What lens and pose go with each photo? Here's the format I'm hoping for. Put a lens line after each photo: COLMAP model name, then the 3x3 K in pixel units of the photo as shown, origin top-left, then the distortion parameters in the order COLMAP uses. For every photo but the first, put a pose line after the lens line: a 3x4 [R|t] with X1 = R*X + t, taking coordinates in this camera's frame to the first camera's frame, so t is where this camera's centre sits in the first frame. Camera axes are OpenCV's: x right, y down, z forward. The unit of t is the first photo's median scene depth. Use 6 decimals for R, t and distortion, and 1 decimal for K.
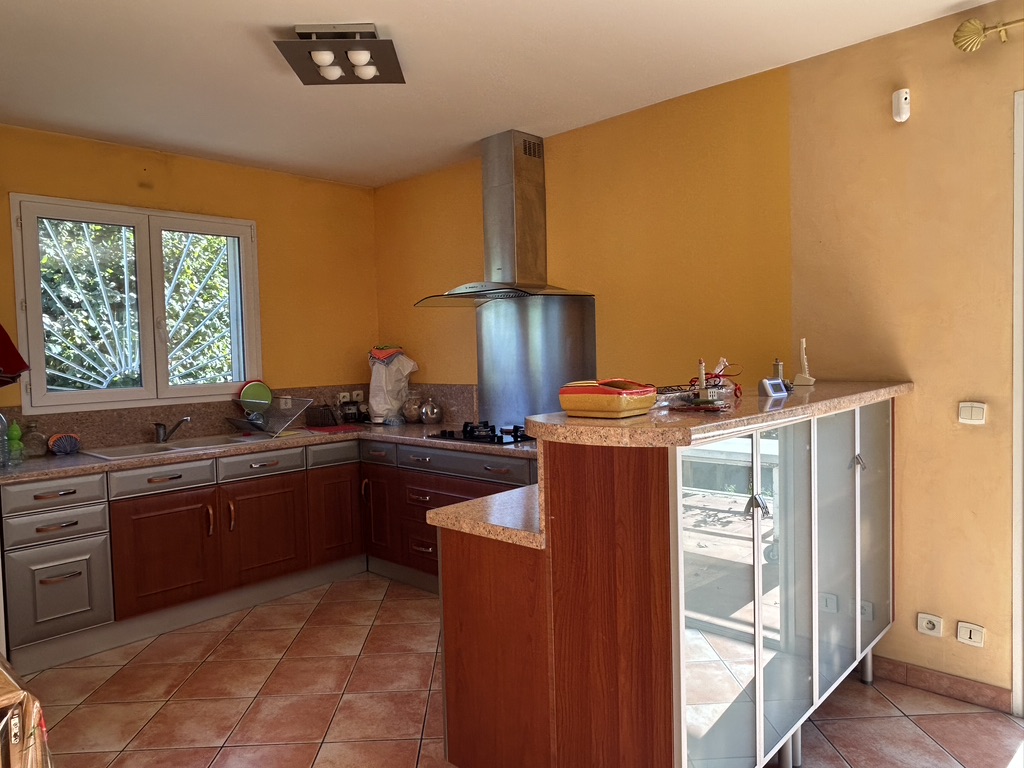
lens RADIAL K [[683.8, 0, 517.4], [0, 683.8, 376.1], [0, 0, 1]] dist [-0.008106, 0.001679]
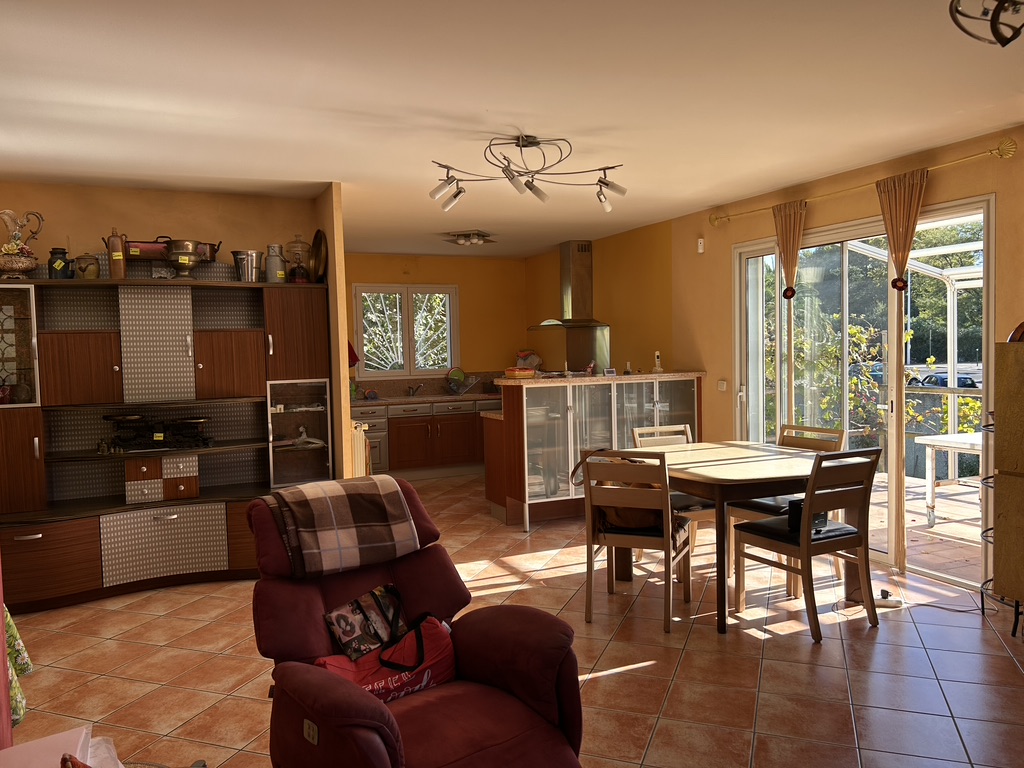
lens RADIAL K [[790.4, 0, 510.1], [0, 790.4, 382.8], [0, 0, 1]] dist [-0.000110, -0.020610]
pose [[0.923299, 0.024057, -0.383328, 0.655436], [-0.019973, 0.999693, 0.014630, 0.015346], [0.383562, -0.005852, 0.923496, -1.068225]]
